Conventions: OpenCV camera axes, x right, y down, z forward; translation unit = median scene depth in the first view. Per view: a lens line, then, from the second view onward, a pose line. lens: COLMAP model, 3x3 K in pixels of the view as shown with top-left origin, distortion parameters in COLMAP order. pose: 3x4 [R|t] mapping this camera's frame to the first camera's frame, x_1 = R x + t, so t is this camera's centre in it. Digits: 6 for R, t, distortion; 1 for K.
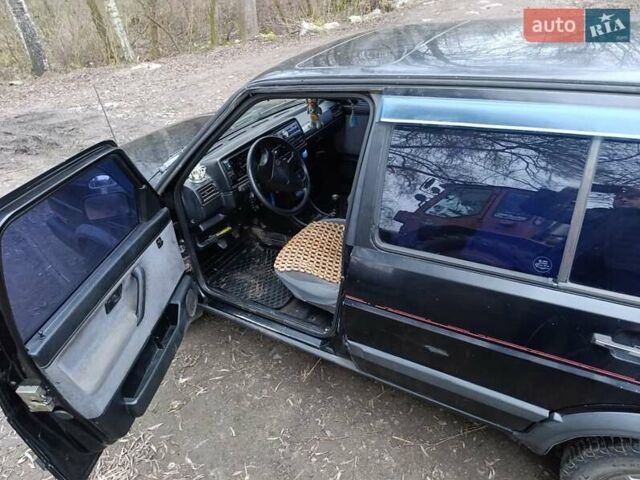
lens RADIAL K [[442.2, 0, 320.0], [0, 442.2, 240.0], [0, 0, 1]] dist [0.045896, -0.043109]
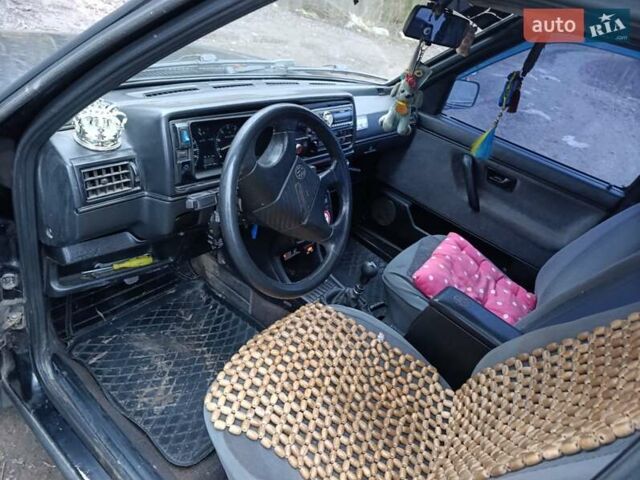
lens RADIAL K [[427.0, 0, 323.0], [0, 427.0, 238.8], [0, 0, 1]] dist [-0.001303, -0.035741]
pose [[0.931024, 0.349872, 0.103846, -0.091782], [-0.349492, 0.936671, -0.022437, -0.109469], [-0.105119, -0.015404, 0.994340, 0.568029]]
